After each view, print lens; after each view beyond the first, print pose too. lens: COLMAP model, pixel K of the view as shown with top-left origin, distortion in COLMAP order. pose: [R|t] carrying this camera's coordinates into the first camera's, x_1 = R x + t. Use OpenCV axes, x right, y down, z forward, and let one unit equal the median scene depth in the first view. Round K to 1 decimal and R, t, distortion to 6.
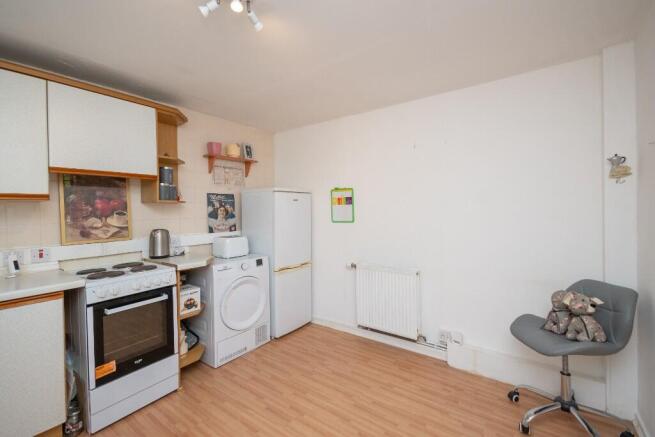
lens RADIAL K [[294.9, 0, 328.5], [0, 294.9, 212.1], [0, 0, 1]] dist [-0.002504, -0.000713]
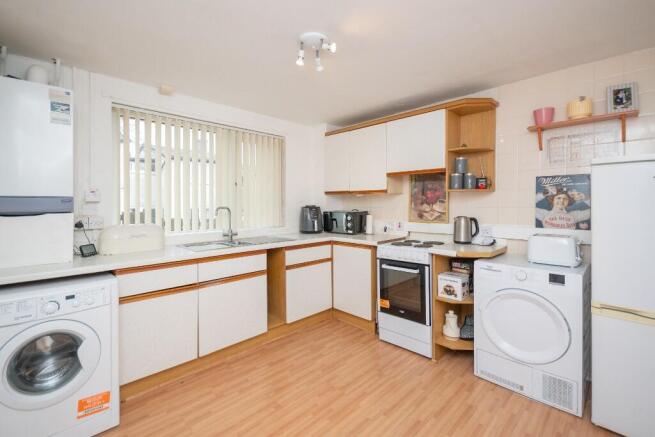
lens RADIAL K [[294.9, 0, 320.3], [0, 294.9, 203.8], [0, 0, 1]] dist [-0.002504, -0.000713]
pose [[-0.215529, 0.020578, -0.976281, 0.503261], [0.001437, 0.999784, 0.020756, -0.009407], [0.976496, 0.003071, -0.215512, 0.632431]]
